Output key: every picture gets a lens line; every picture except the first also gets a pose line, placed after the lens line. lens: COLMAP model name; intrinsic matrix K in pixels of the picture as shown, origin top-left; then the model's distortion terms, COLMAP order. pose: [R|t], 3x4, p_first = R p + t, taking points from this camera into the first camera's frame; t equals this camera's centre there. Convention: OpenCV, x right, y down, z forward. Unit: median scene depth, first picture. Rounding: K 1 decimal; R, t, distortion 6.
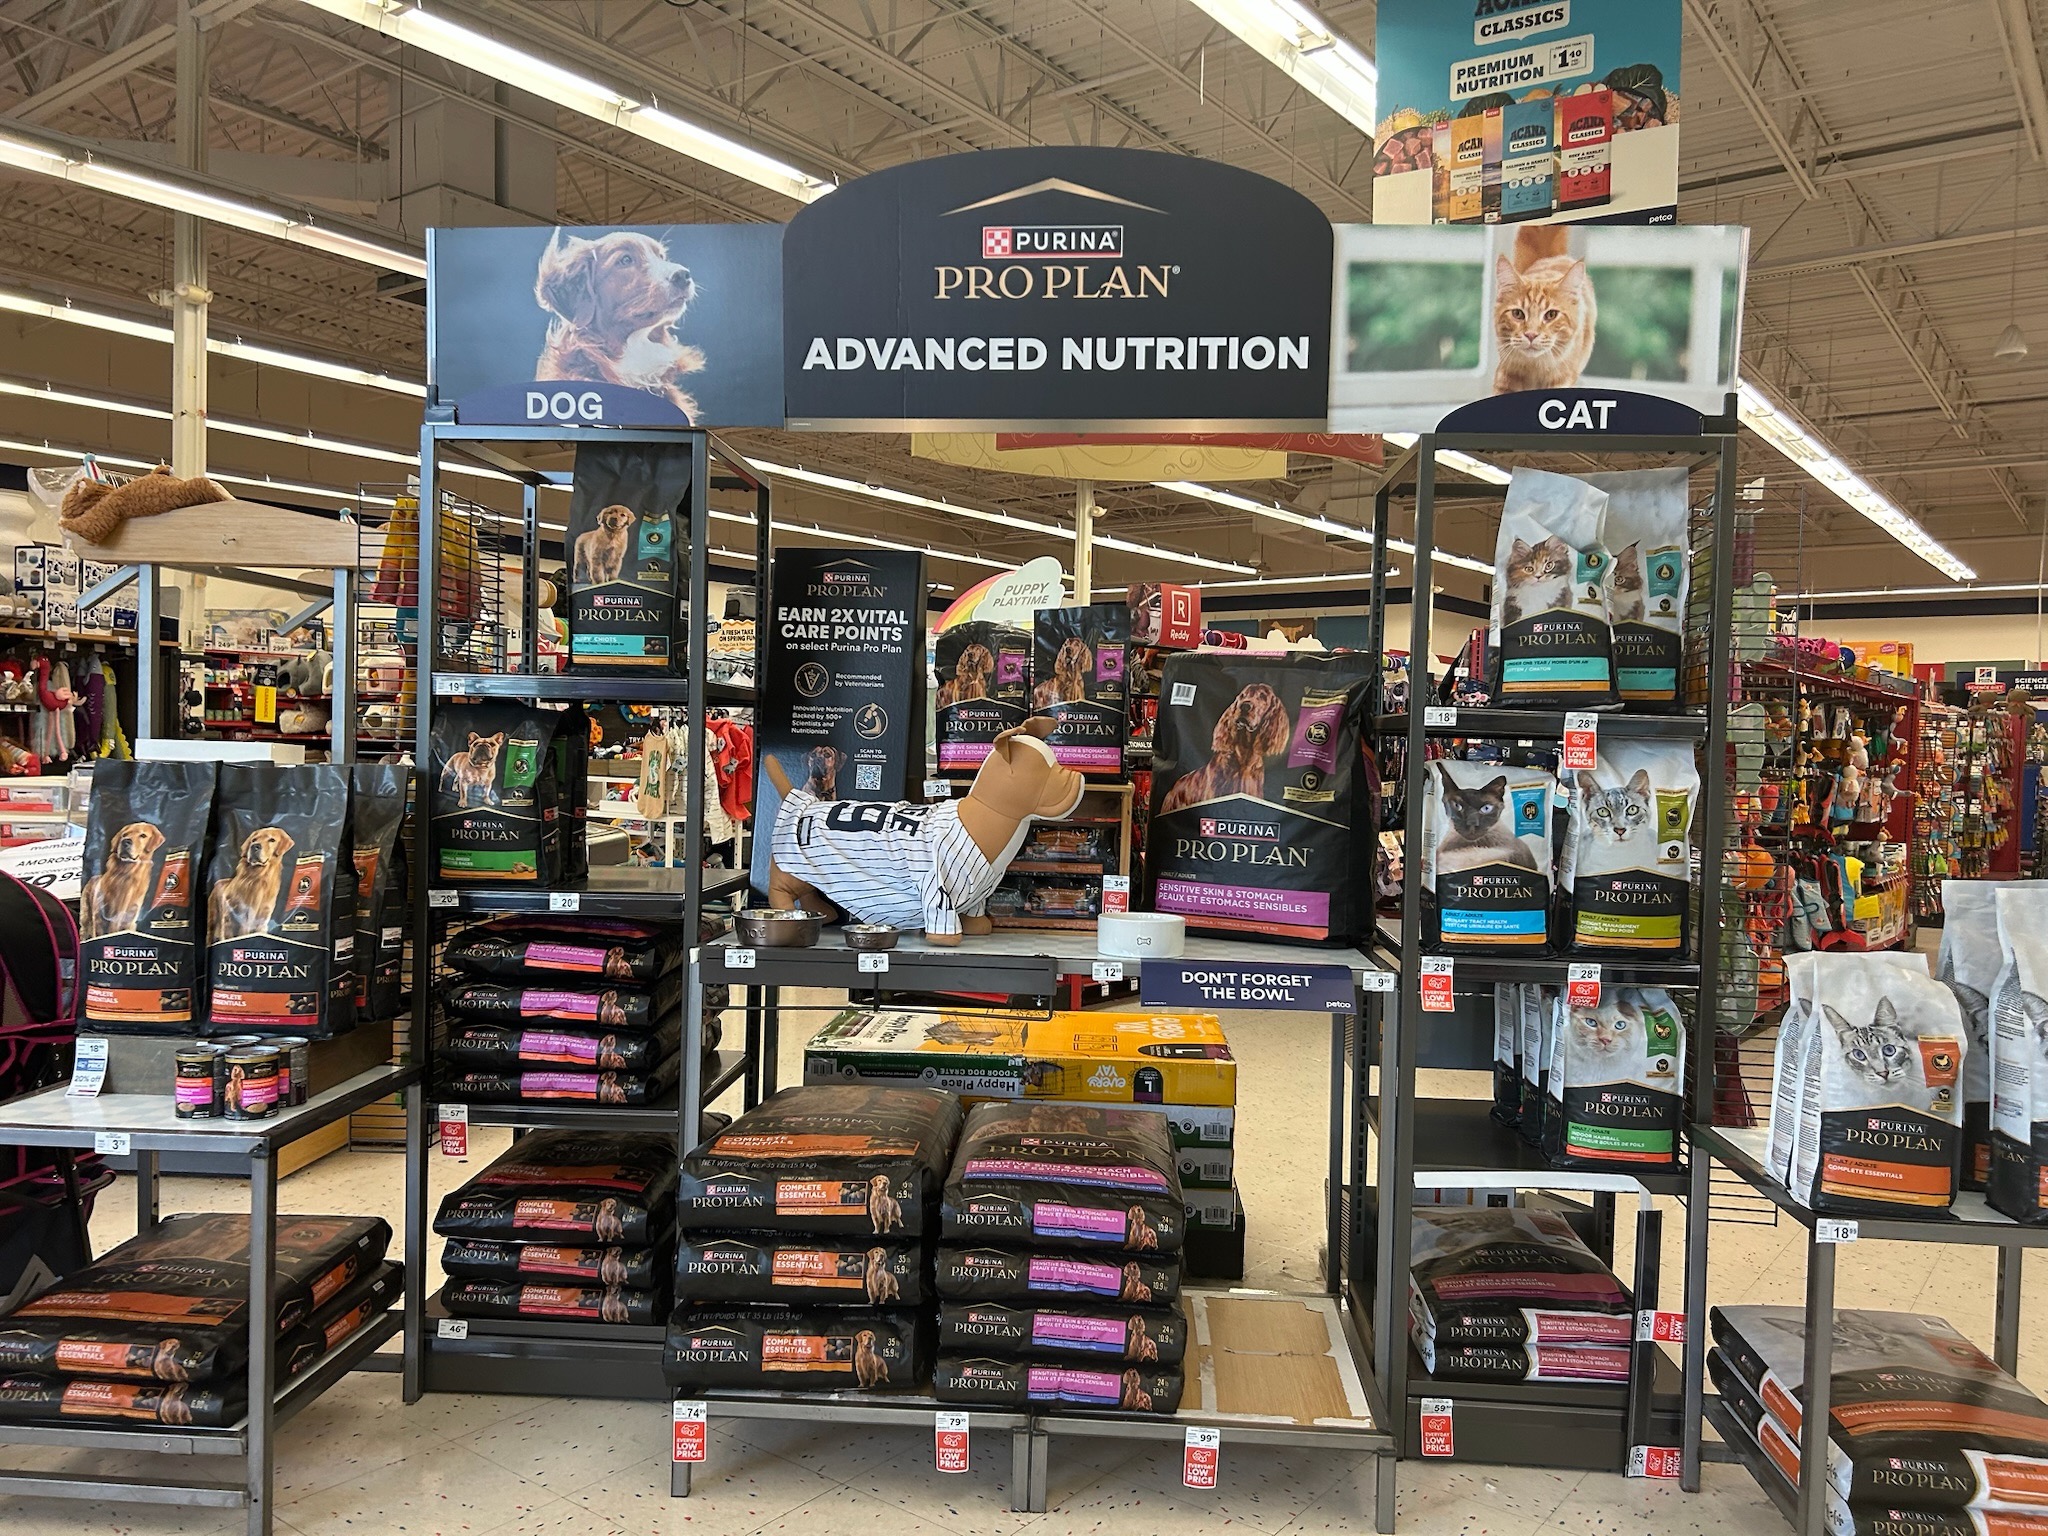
lens RADIAL K [[1547.1, 0, 1023.2], [0, 1547.1, 781.1], [0, 0, 1]] dist [0.046686, -0.056723]
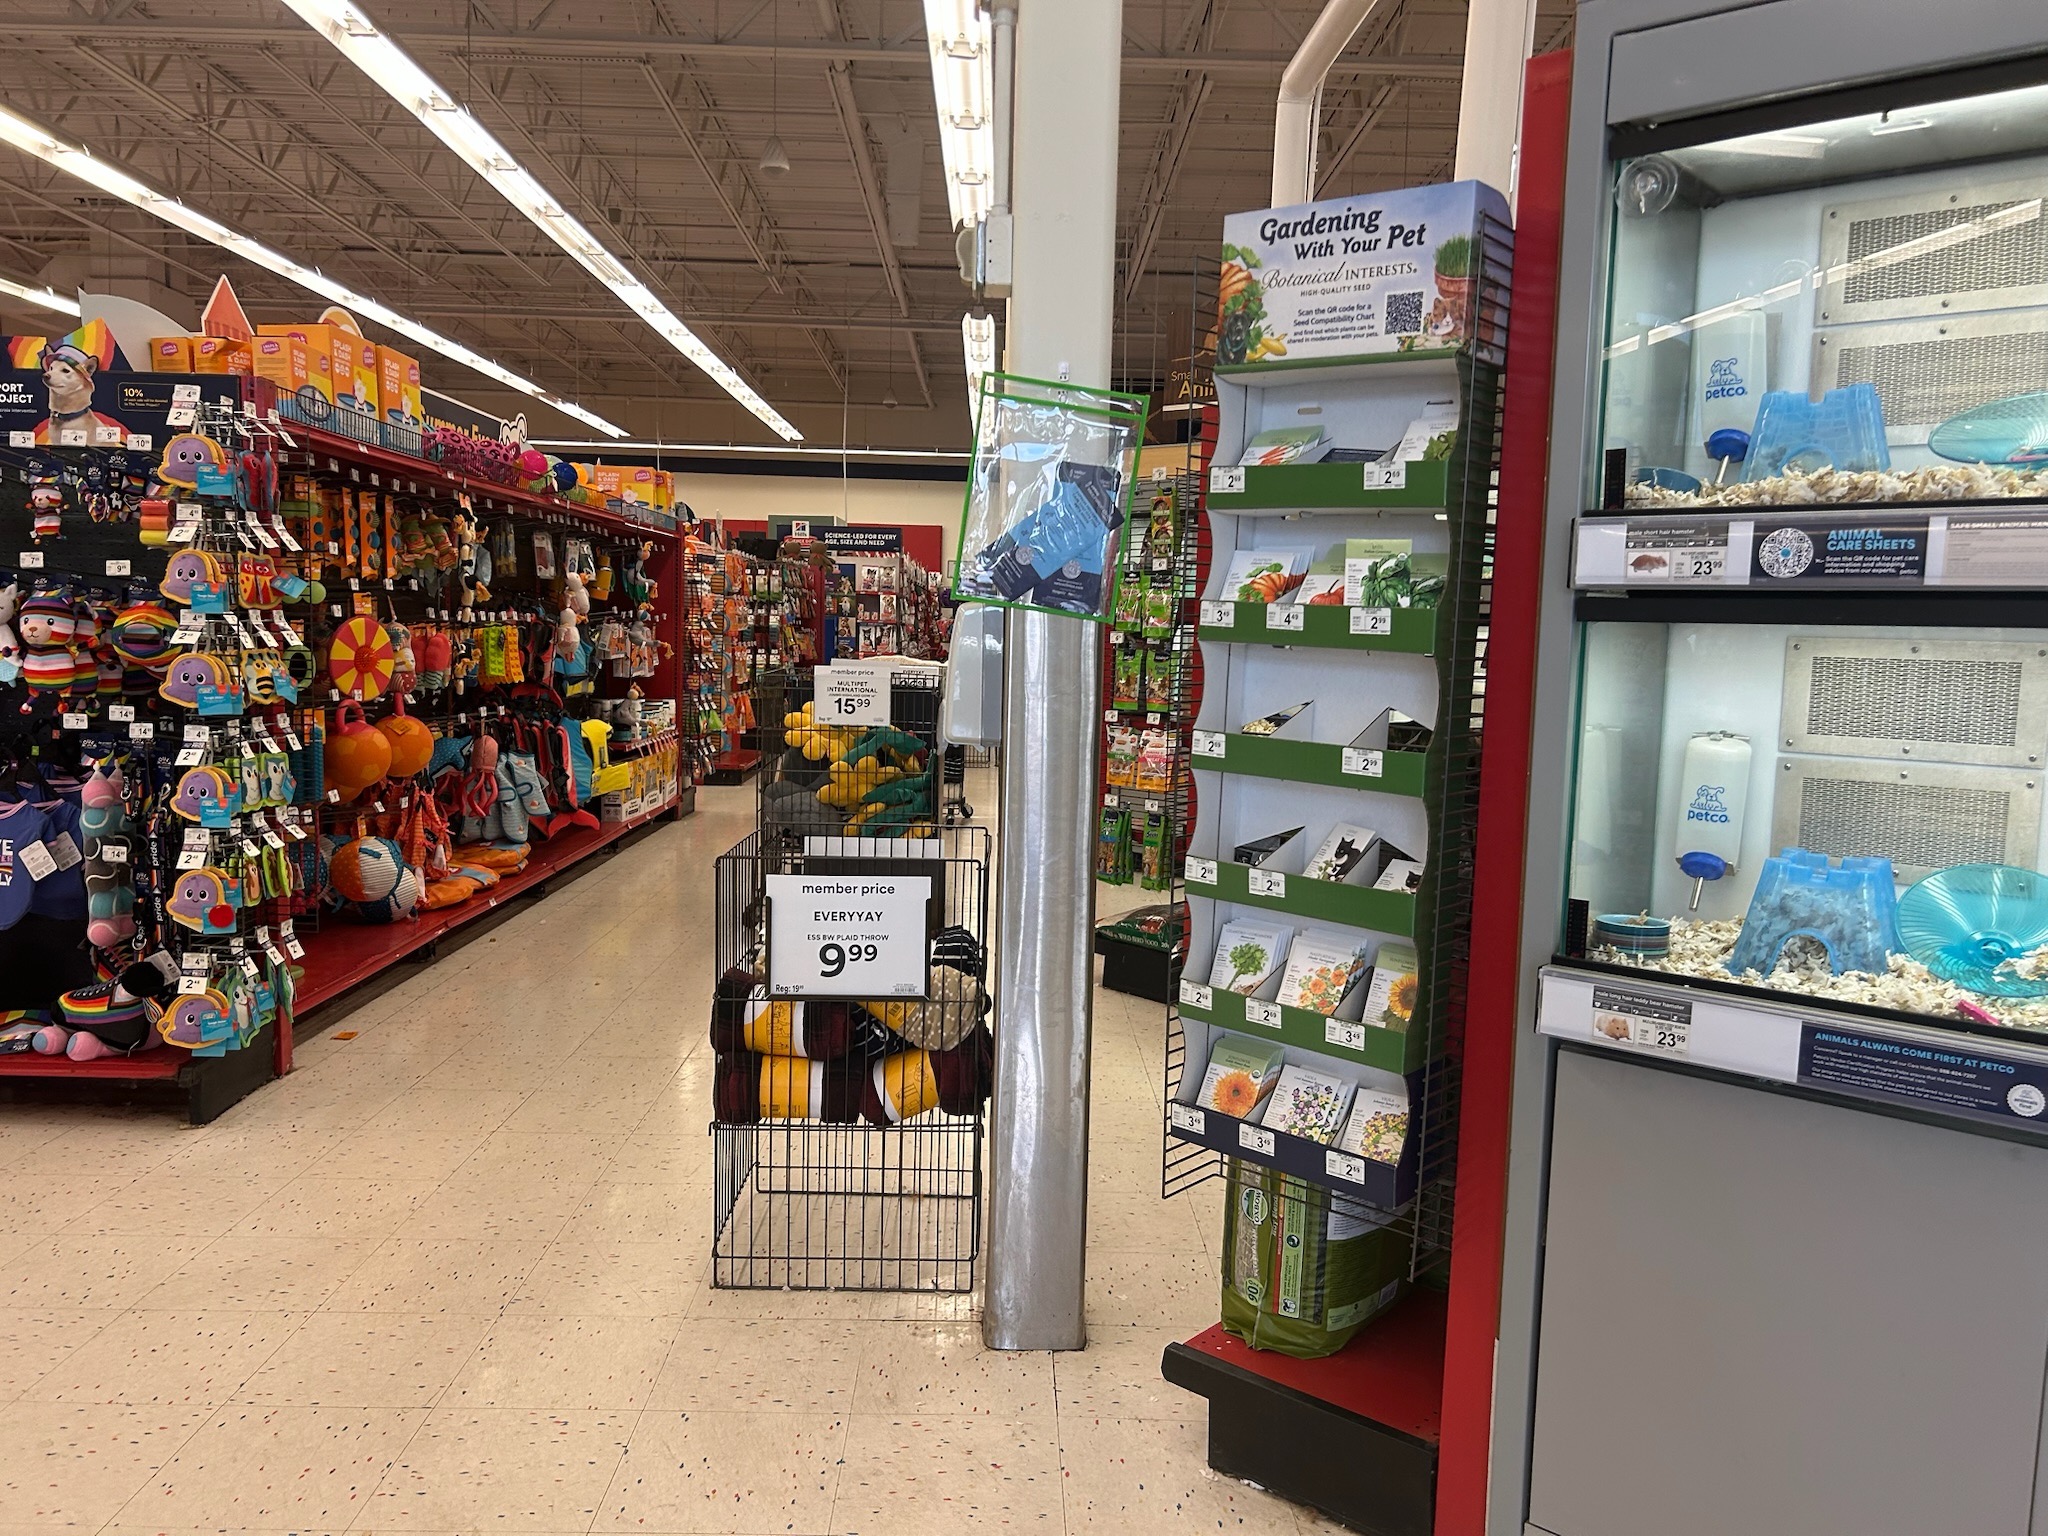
lens RADIAL K [[1547.1, 0, 1023.2], [0, 1547.1, 781.1], [0, 0, 1]] dist [0.046686, -0.056723]
pose [[0.786824, -0.065854, 0.613654, 0.171352], [0.008613, 0.995366, 0.095775, 0.002858], [-0.617118, -0.070073, 0.783745, 0.172485]]
